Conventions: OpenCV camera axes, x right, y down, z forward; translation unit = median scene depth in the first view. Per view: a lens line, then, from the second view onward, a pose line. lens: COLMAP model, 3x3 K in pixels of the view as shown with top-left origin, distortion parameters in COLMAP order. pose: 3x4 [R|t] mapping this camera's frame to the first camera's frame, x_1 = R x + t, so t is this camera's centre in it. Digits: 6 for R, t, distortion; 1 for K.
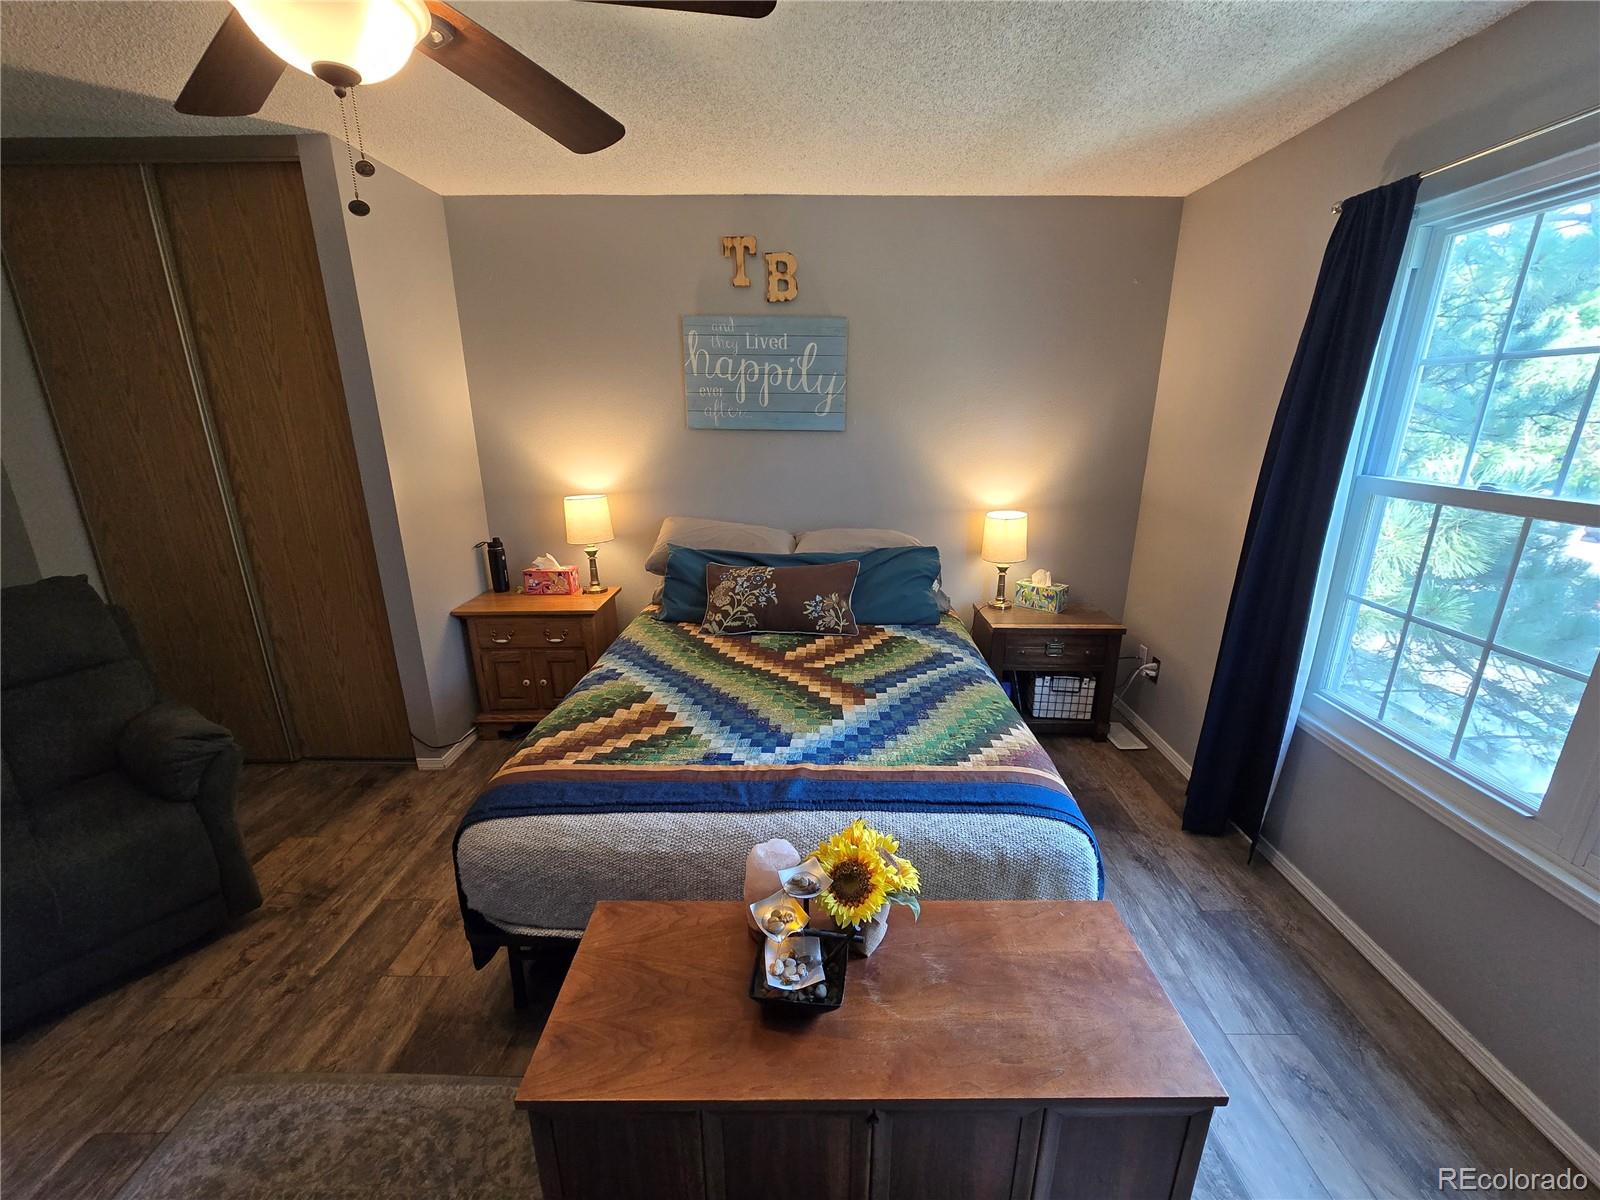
lens RADIAL K [[651.2, 0, 808.8], [0, 651.2, 609.5], [0, 0, 1]] dist [-0.000827, 0.000139]
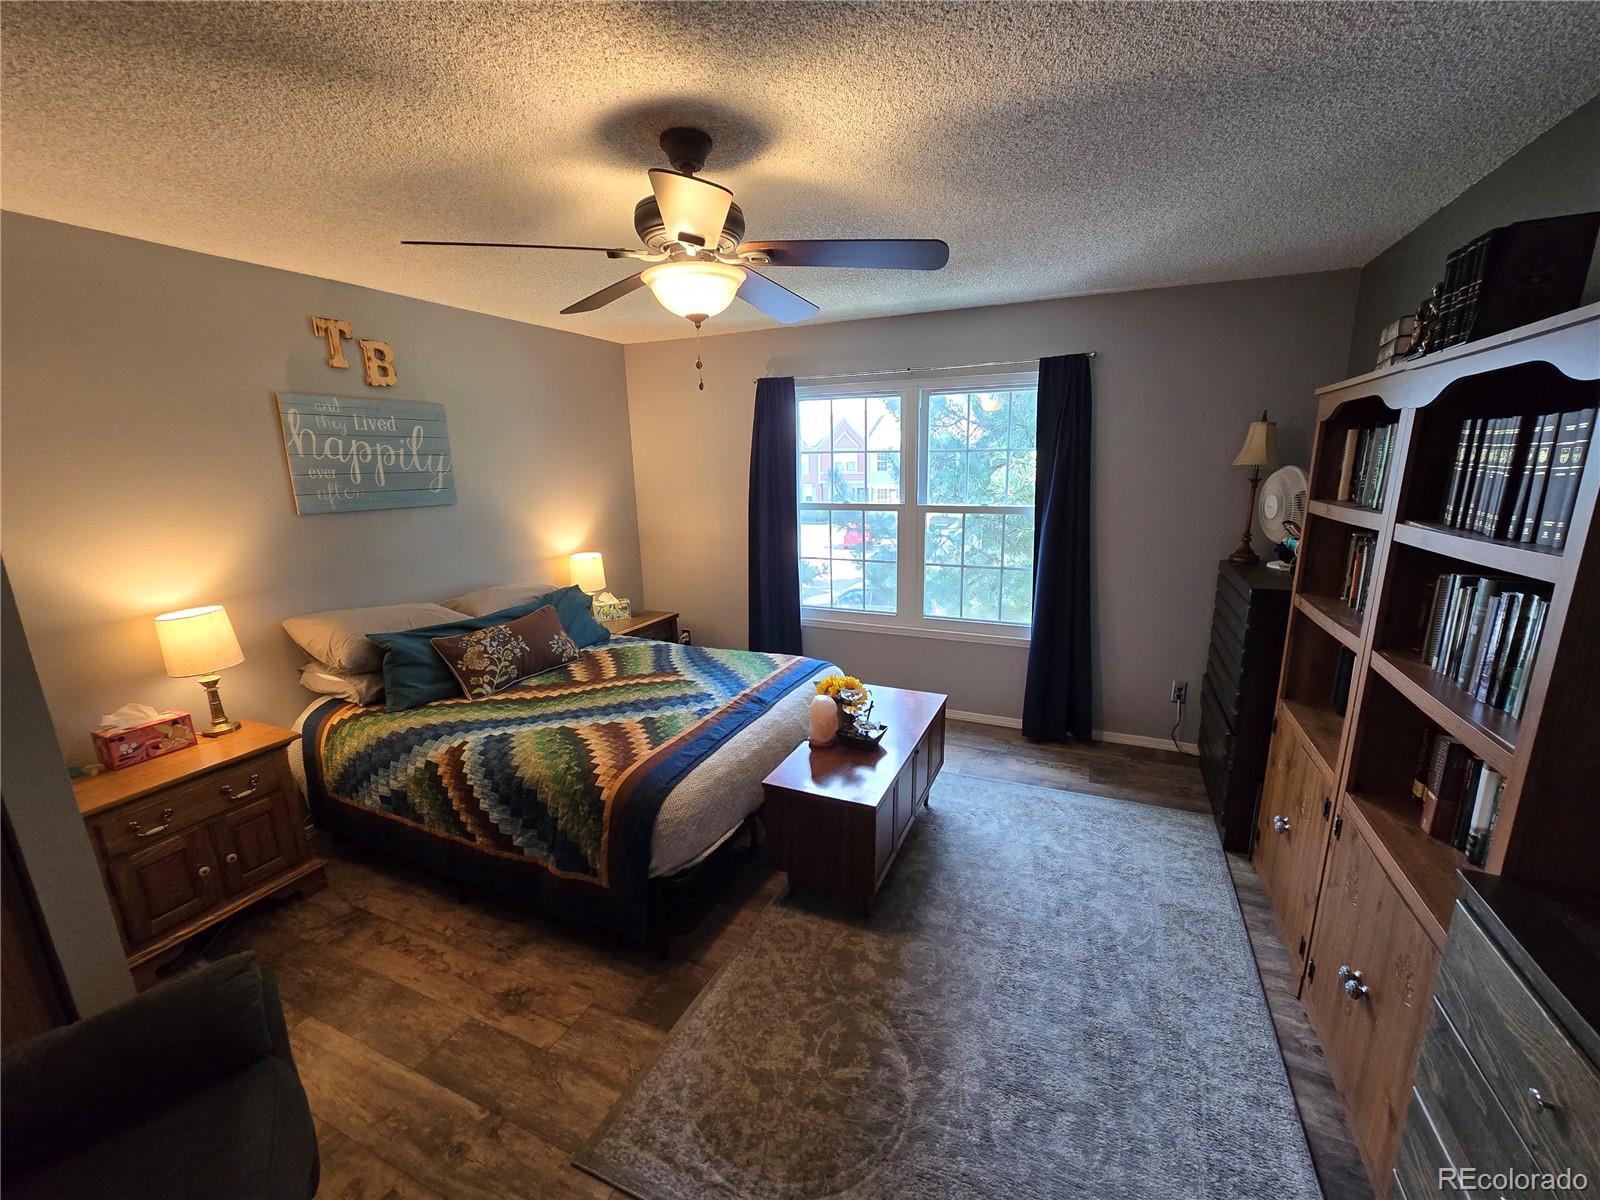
lens RADIAL K [[651.2, 0, 804.1], [0, 651.2, 610.3], [0, 0, 1]] dist [-0.000827, 0.000139]
pose [[0.413289, -0.218501, 0.883997, -0.848514], [0.289780, 0.951876, 0.099800, -0.050881], [-0.863261, 0.214918, 0.456717, 0.033330]]
